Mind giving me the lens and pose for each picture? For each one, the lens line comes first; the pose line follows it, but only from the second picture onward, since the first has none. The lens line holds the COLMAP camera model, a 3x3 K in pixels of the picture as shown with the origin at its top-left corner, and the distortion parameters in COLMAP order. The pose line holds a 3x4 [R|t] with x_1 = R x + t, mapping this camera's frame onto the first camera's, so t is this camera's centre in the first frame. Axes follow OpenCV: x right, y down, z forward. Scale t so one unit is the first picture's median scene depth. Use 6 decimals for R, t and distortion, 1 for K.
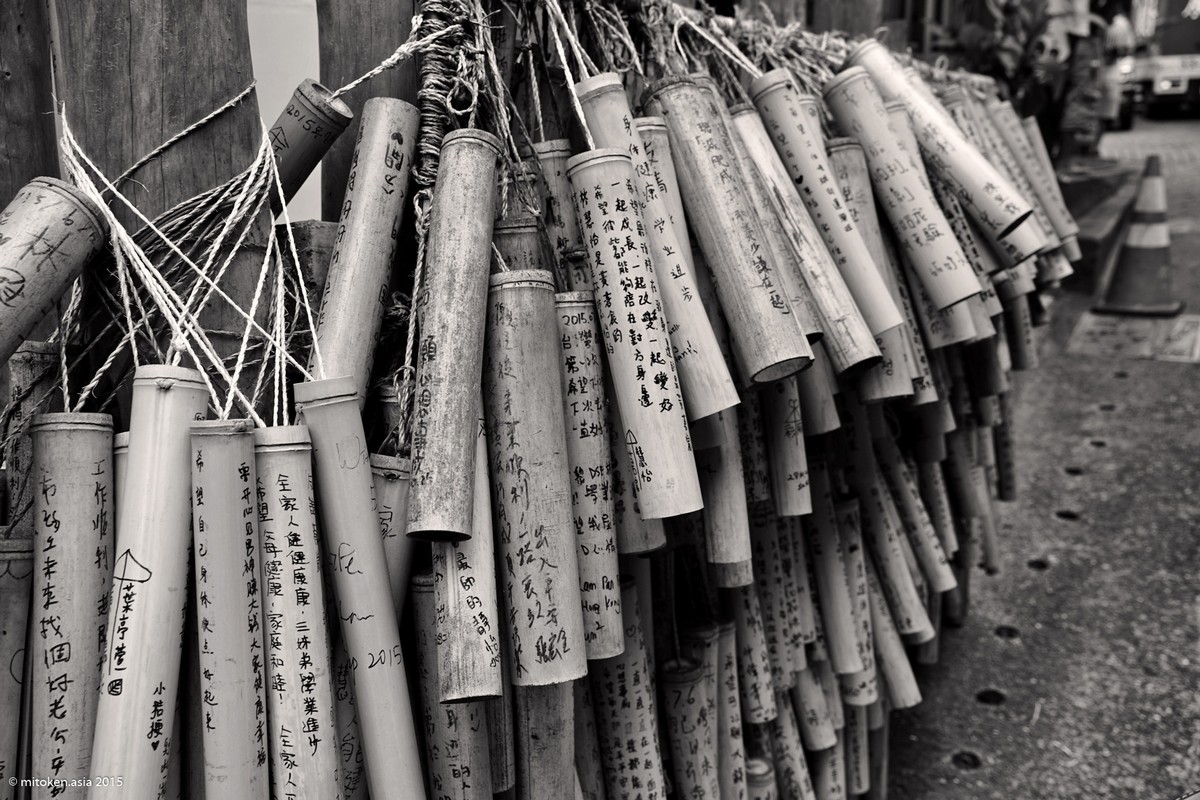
lens RADIAL K [[1098.8, 0, 598.3], [0, 1098.8, 397.5], [0, 0, 1]] dist [-0.001250, 0.000243]
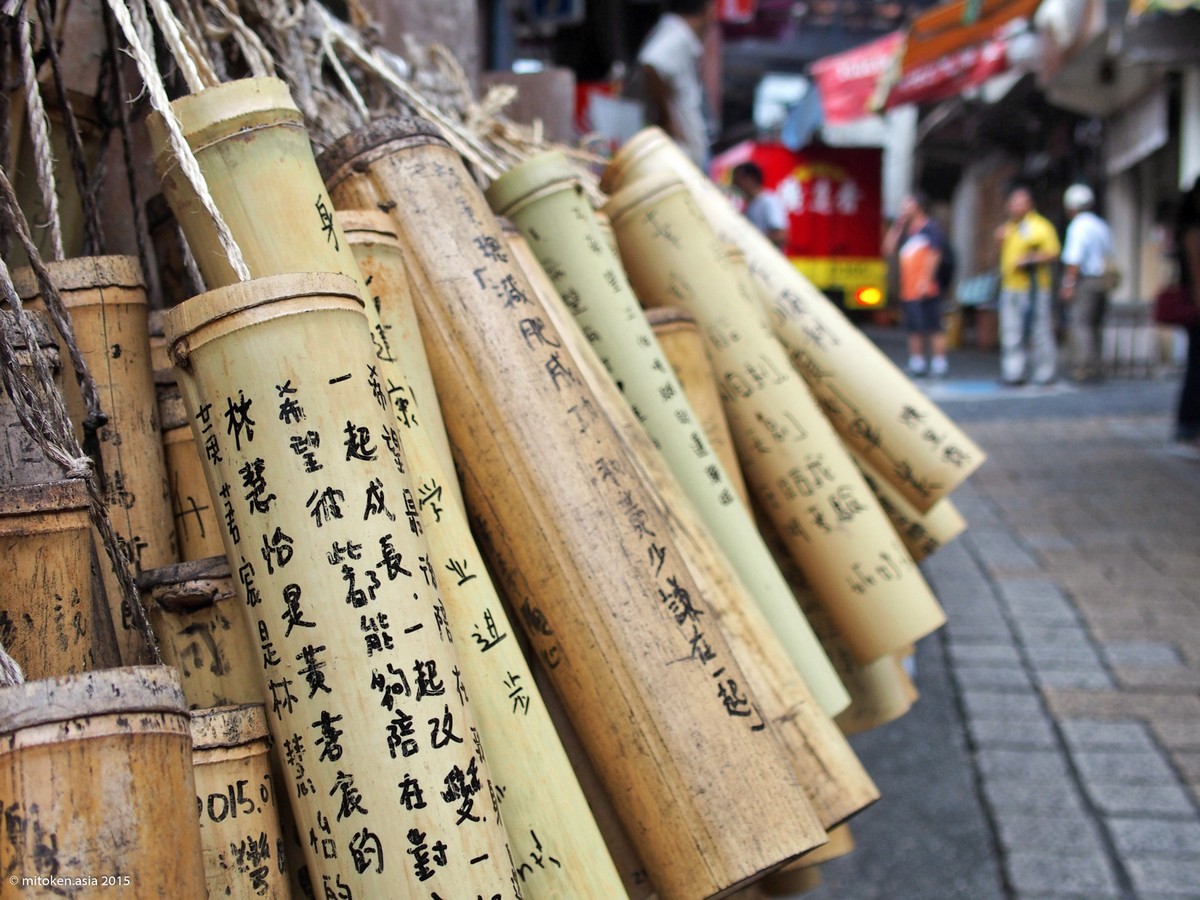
lens RADIAL K [[1621.8, 0, 599.3], [0, 1621.8, 454.6], [0, 0, 1]] dist [-0.020654, 0.000000]
pose [[0.923927, 0.002293, 0.382561, -0.092173], [0.062974, 0.985430, -0.157995, -0.085195], [-0.377350, 0.170067, 0.910321, 0.502032]]
